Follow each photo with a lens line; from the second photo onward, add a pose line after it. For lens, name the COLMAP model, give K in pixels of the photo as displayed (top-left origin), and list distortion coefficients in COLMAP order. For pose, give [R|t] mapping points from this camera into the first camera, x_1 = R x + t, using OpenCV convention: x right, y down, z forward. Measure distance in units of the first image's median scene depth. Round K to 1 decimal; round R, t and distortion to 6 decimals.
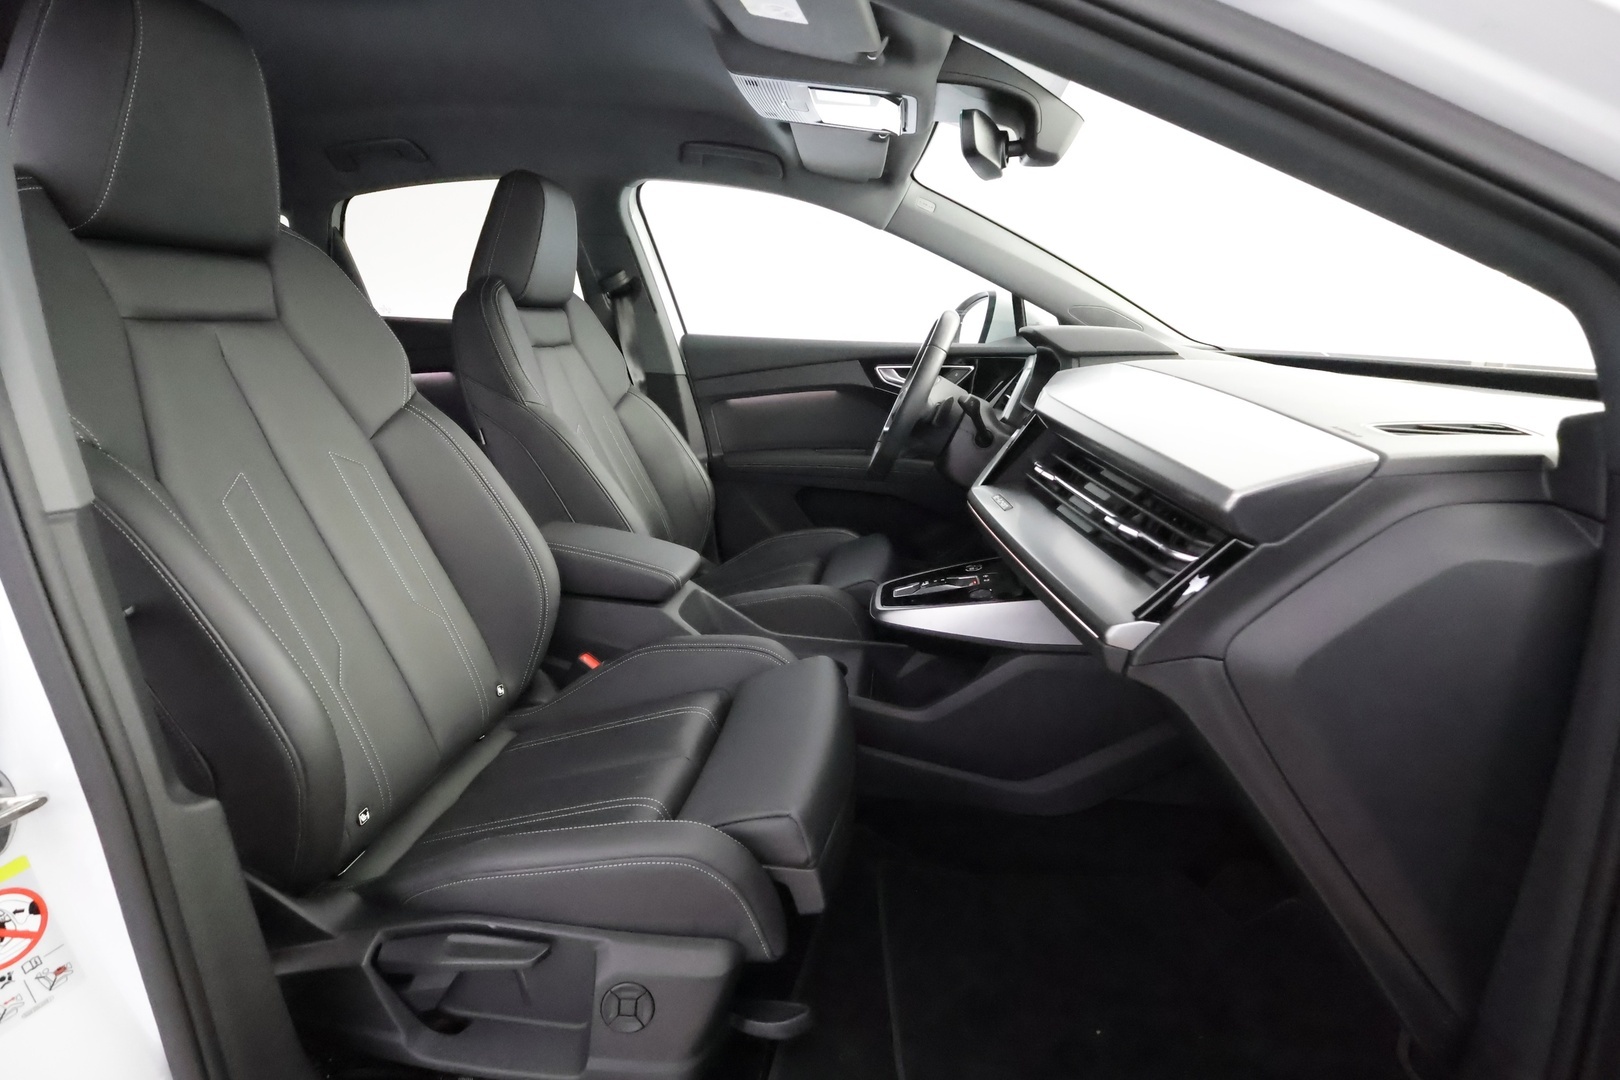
lens RADIAL K [[728.7, 0, 822.7], [0, 728.7, 539.7], [0, 0, 1]] dist [0.002657, 0.003782]
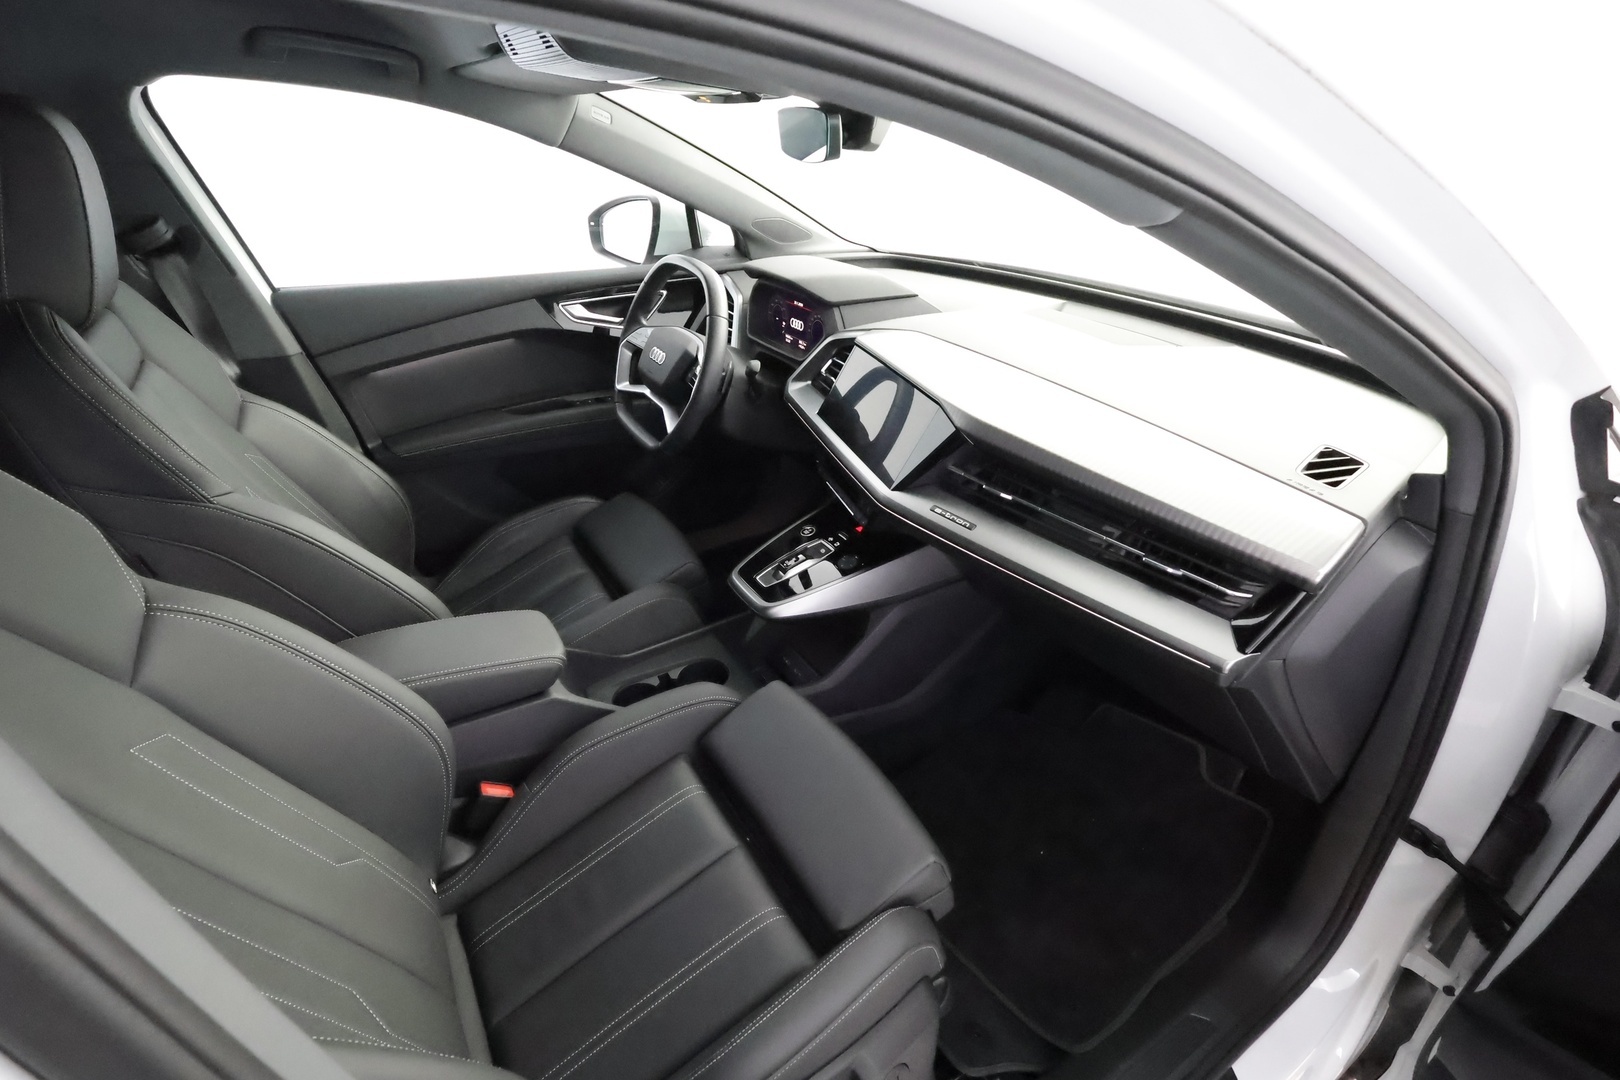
lens RADIAL K [[739.5, 0, 815.6], [0, 739.5, 538.8], [0, 0, 1]] dist [0.006280, 0.000518]
pose [[0.788043, -0.315431, 0.528670, -0.425422], [0.184507, 0.940299, 0.285999, -0.306602], [-0.587321, -0.127836, 0.799195, 0.158592]]
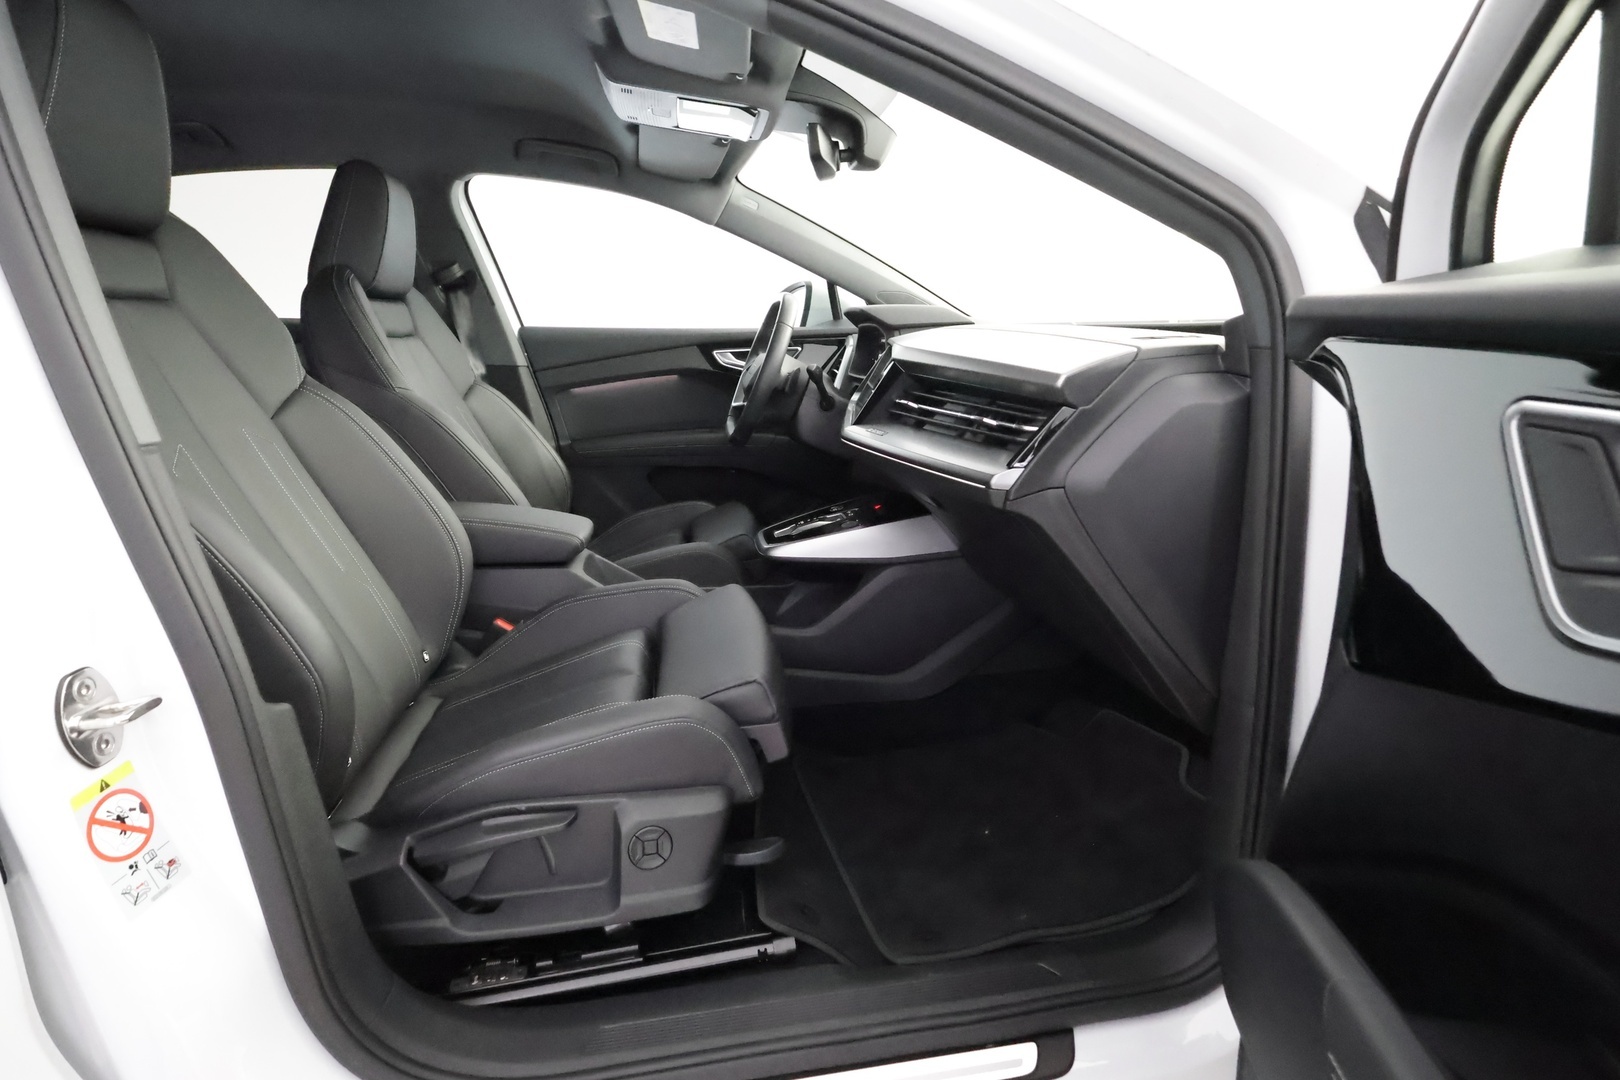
lens RADIAL K [[728.7, 0, 817.1], [0, 728.7, 532.8], [0, 0, 1]] dist [0.002657, 0.003782]
pose [[0.960420, -0.100681, 0.259724, -0.158939], [0.104558, 0.994518, -0.001116, 0.091116], [-0.258188, 0.028228, 0.965682, -0.154380]]
